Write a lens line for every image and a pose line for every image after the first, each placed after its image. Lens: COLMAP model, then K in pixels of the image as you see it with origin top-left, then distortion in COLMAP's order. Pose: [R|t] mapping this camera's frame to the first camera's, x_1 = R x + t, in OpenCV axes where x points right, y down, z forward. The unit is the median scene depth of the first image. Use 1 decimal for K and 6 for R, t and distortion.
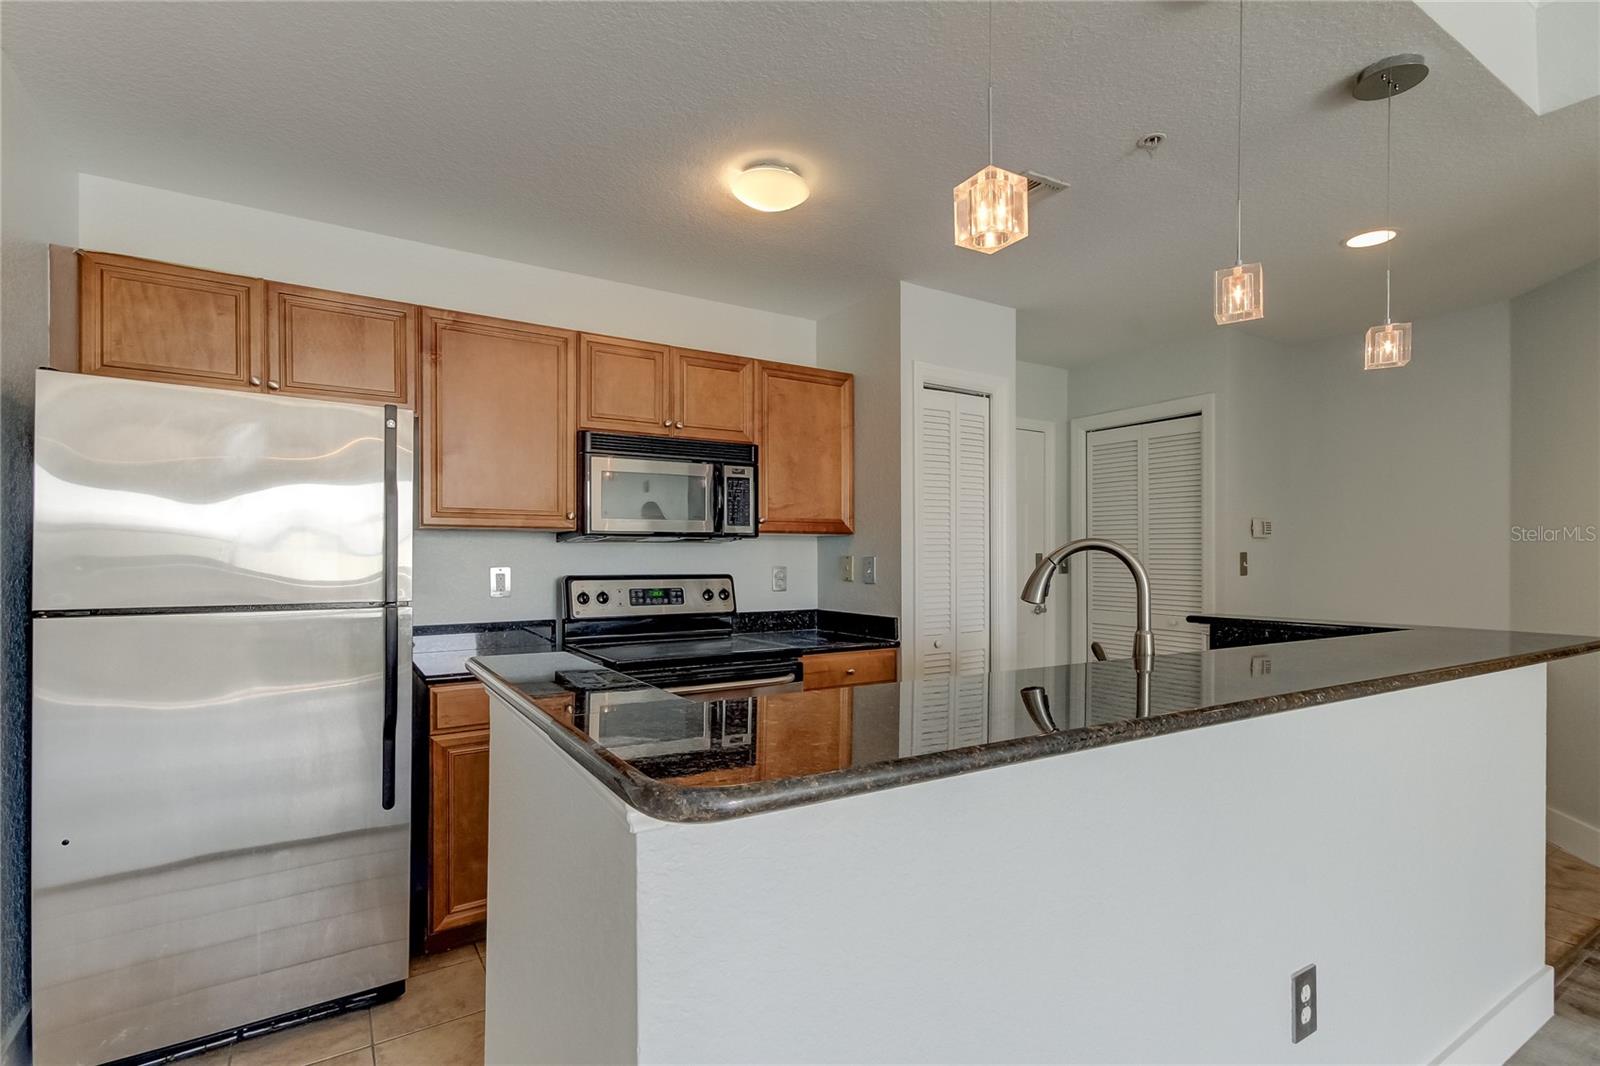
lens RADIAL K [[761.4, 0, 795.8], [0, 761.4, 539.6], [0, 0, 1]] dist [0.019740, -0.006960]
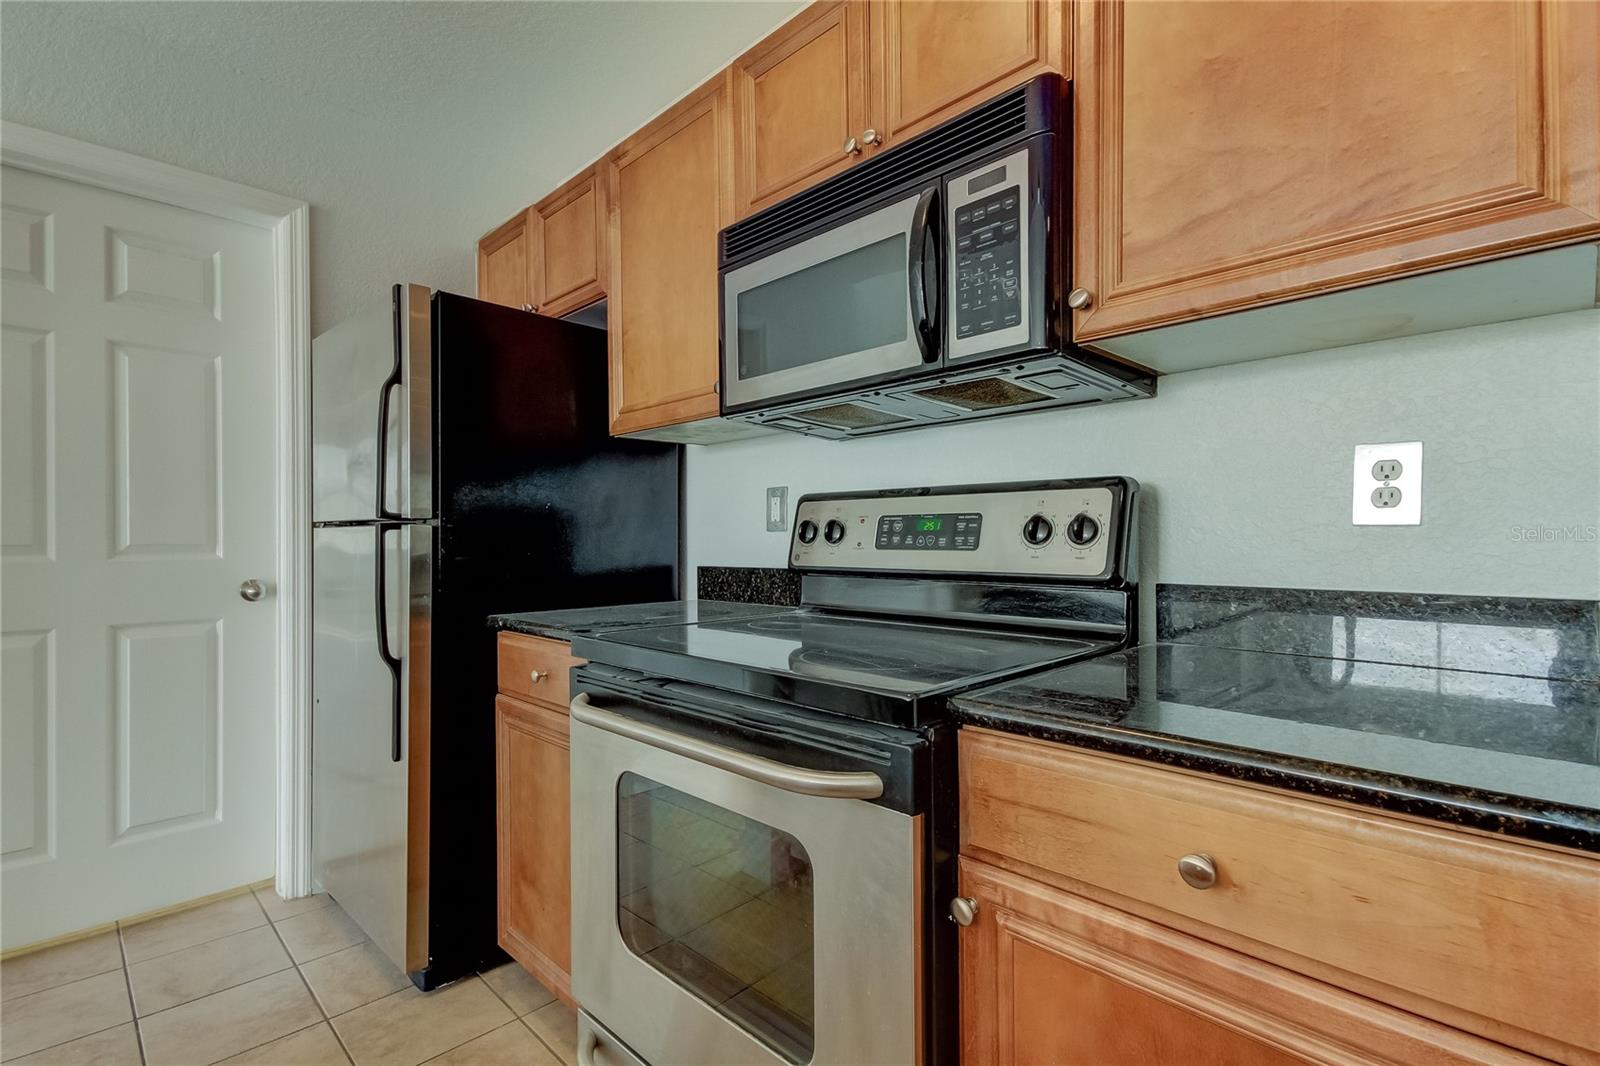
lens RADIAL K [[752.4, 0, 790.5], [0, 752.4, 539.2], [0, 0, 1]] dist [0.013292, 0.000468]
pose [[0.218157, 0.001683, -0.975912, 0.254140], [0.028450, 0.999563, 0.008084, 0.074544], [0.975499, -0.029528, 0.218013, 0.833466]]
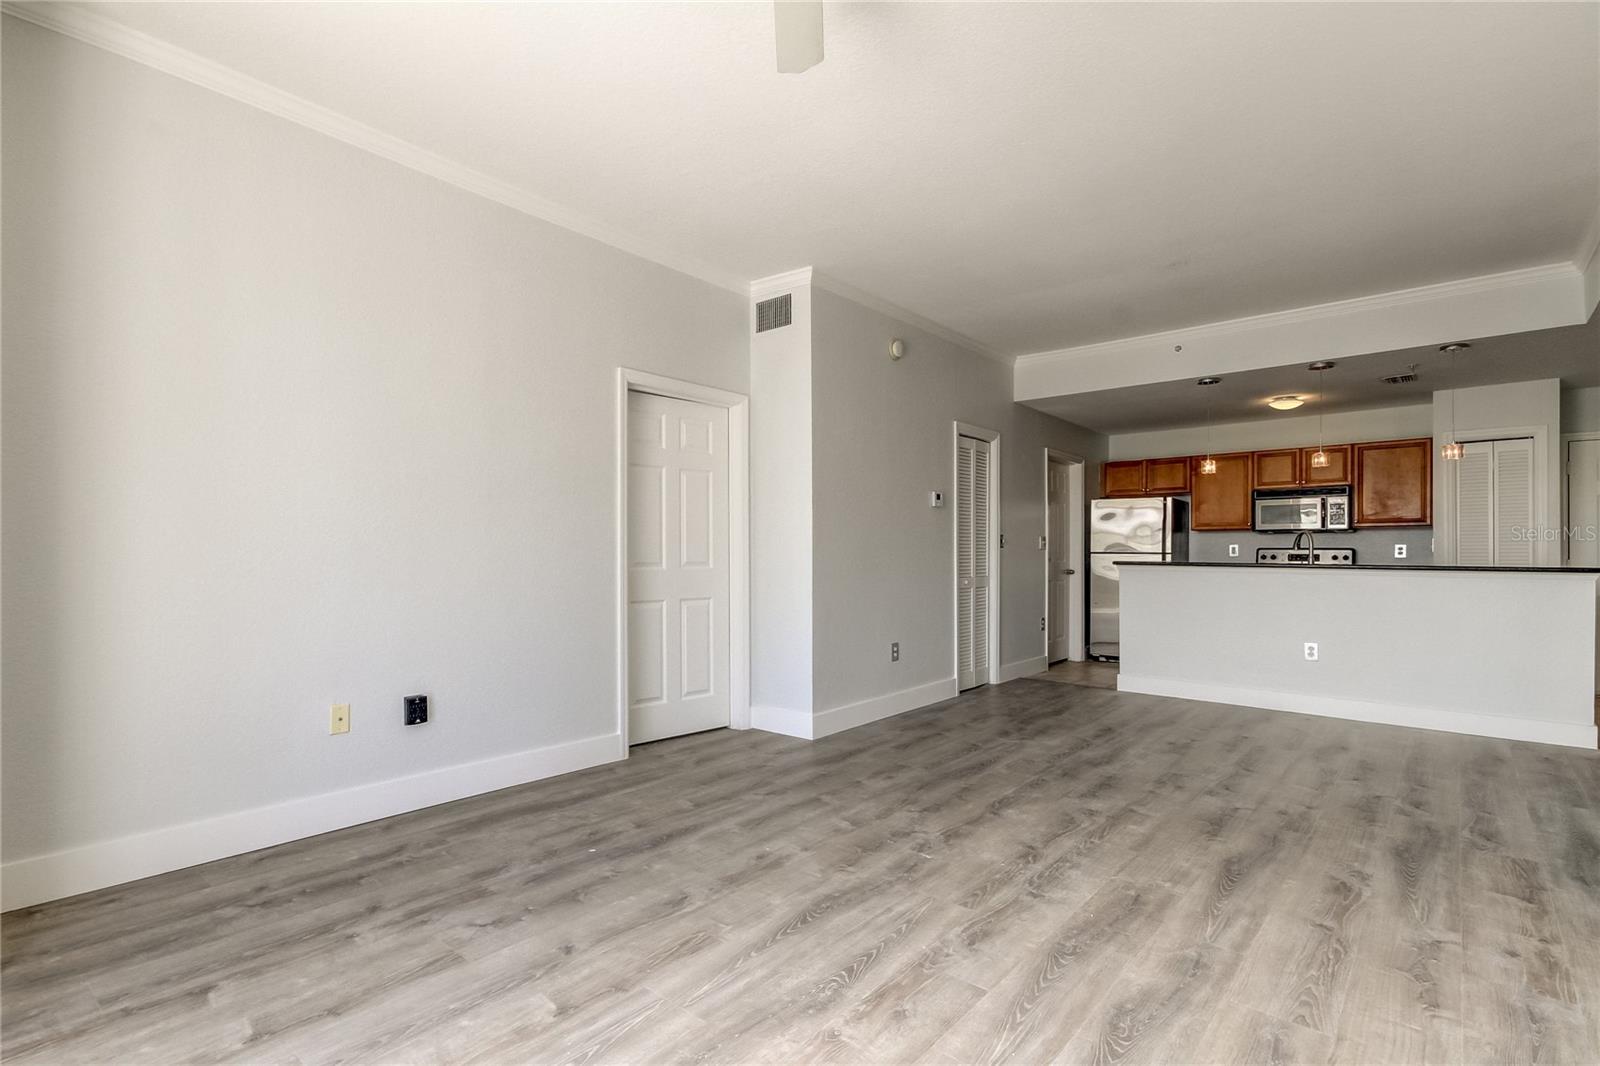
lens RADIAL K [[760.4, 0, 771.1], [0, 760.4, 545.0], [0, 0, 1]] dist [0.012232, -0.000146]
pose [[0.289495, -0.010807, -0.957118, 1.542421], [0.017451, 0.999830, -0.006011, 0.024625], [0.957020, -0.014962, 0.289634, -1.167054]]
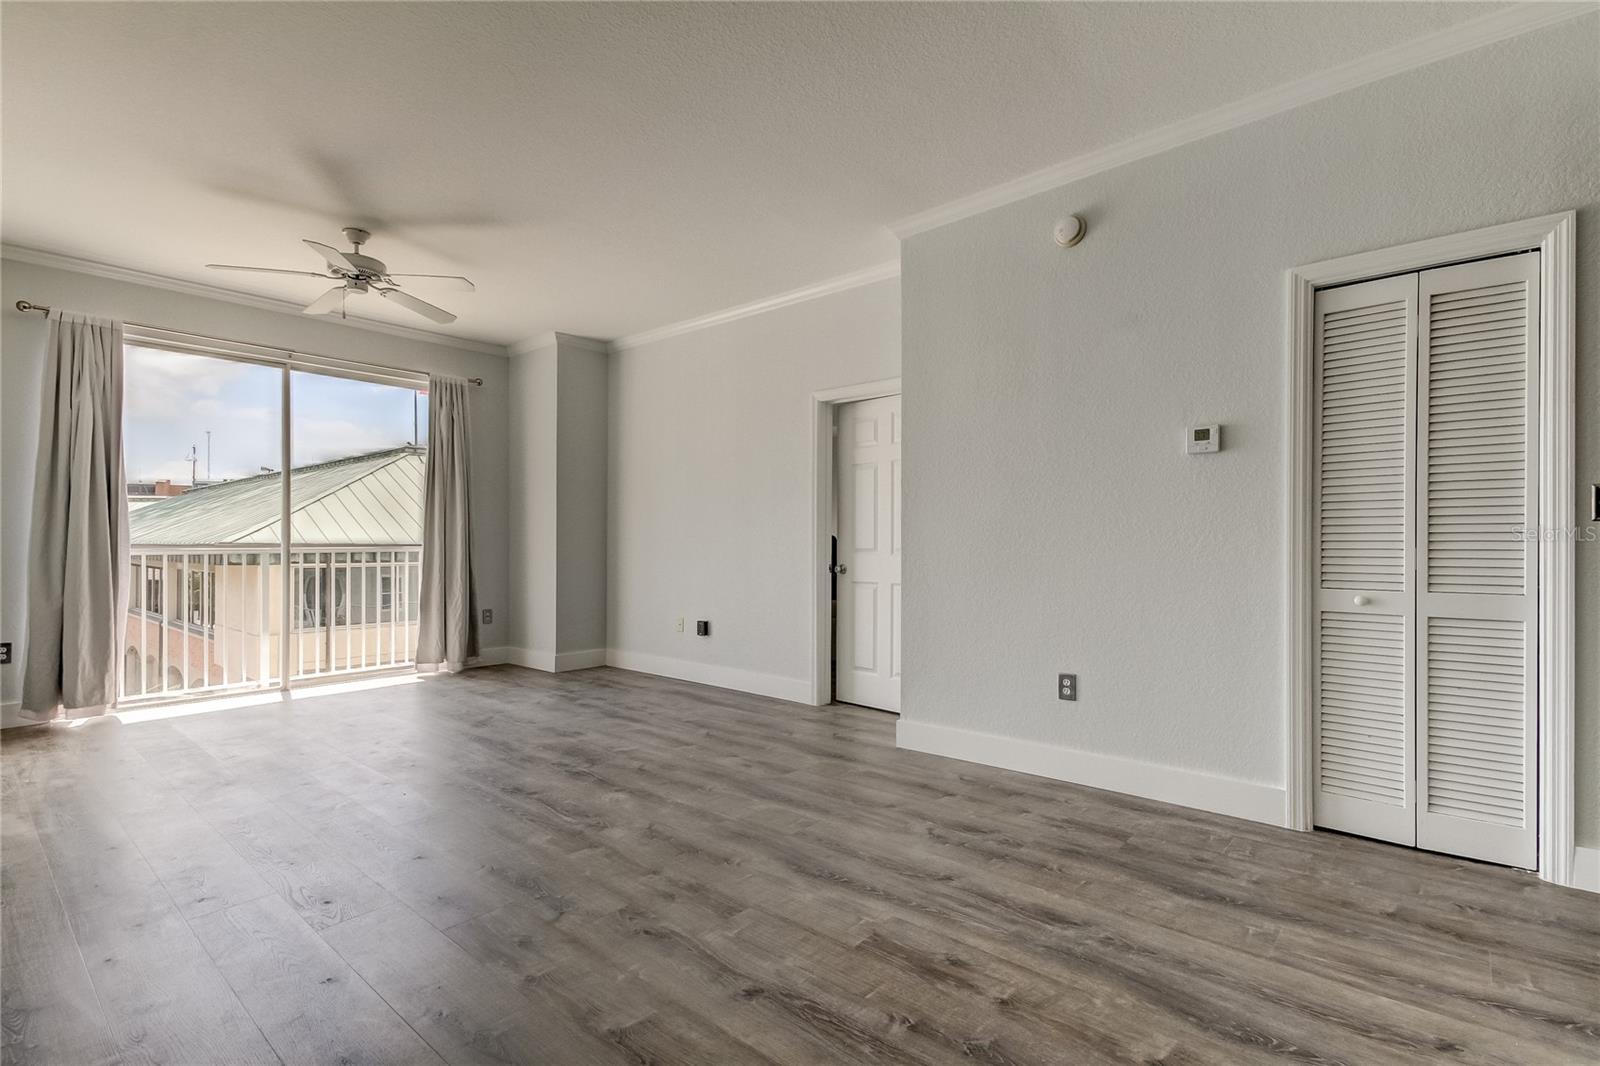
lens RADIAL K [[741.0, 0, 814.4], [0, 741.0, 541.9], [0, 0, 1]] dist [0.003420, -0.000164]
pose [[-0.949855, 0.001374, -0.312688, 0.718405], [0.007512, 0.999802, -0.018426, 0.058941], [0.312601, -0.019851, -0.949677, 0.467792]]
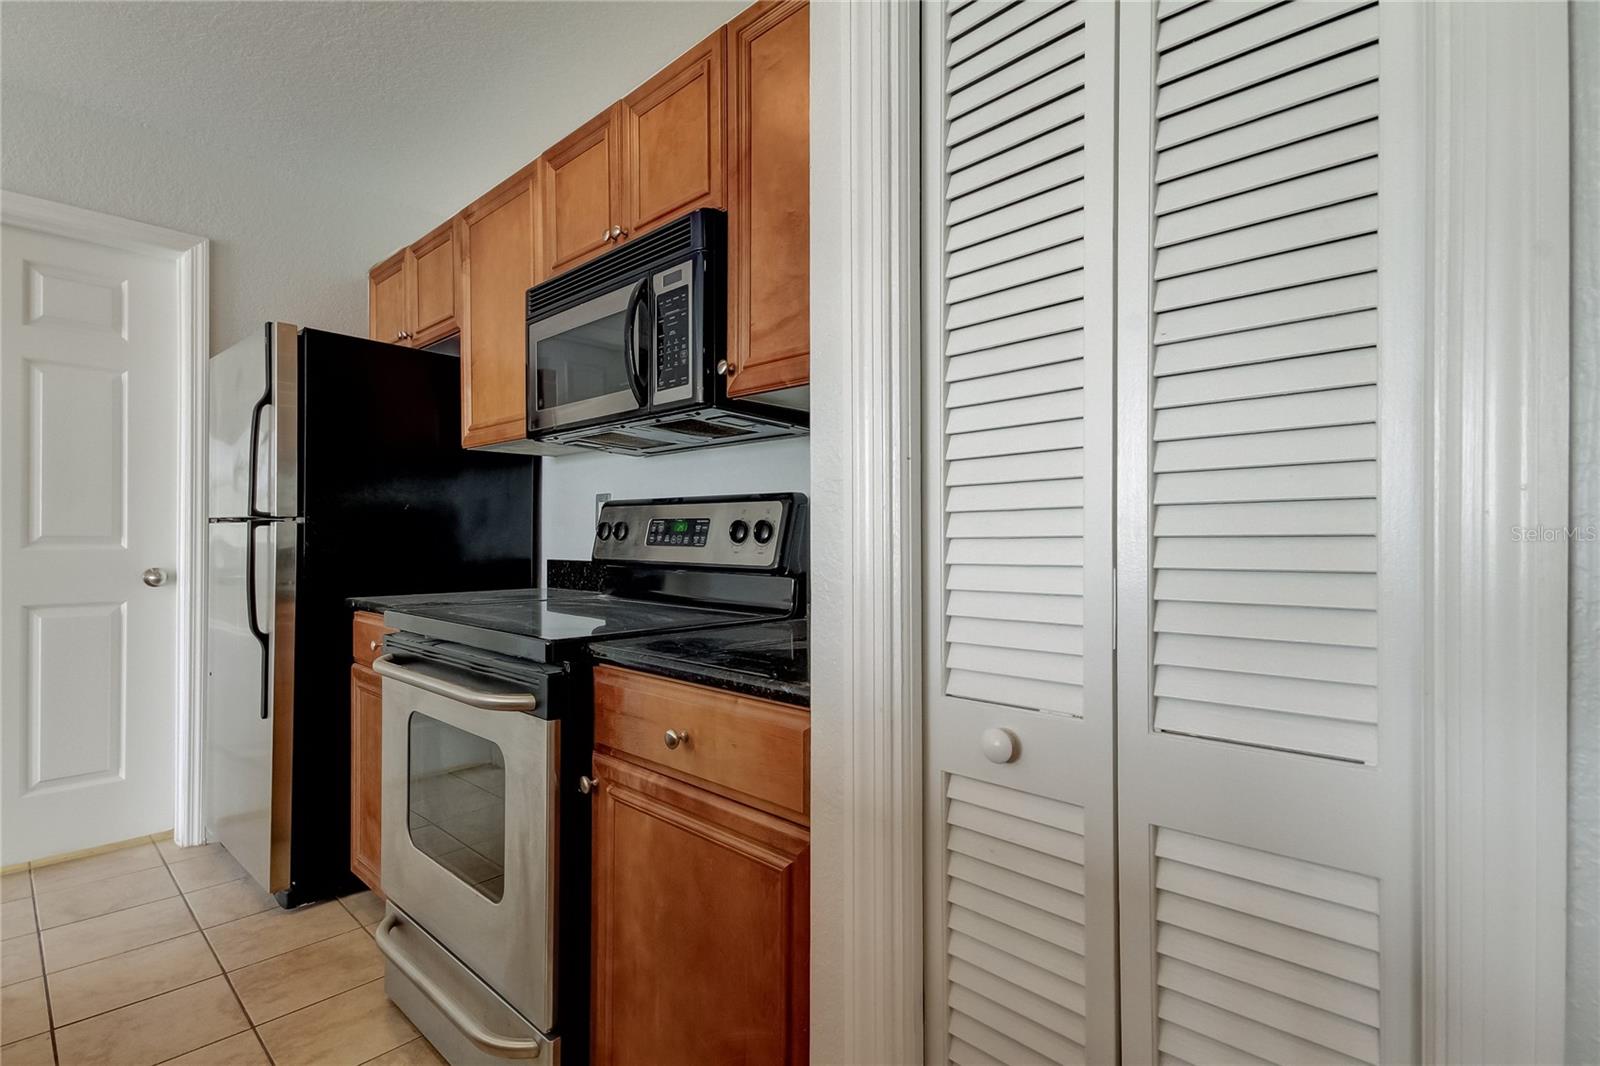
lens RADIAL K [[761.4, 0, 795.8], [0, 761.4, 539.6], [0, 0, 1]] dist [0.019740, -0.006960]
pose [[0.254230, 0.004863, -0.967132, 0.428650], [0.017142, 0.999808, 0.009534, 0.077730], [0.966992, -0.019003, 0.254098, 0.955140]]
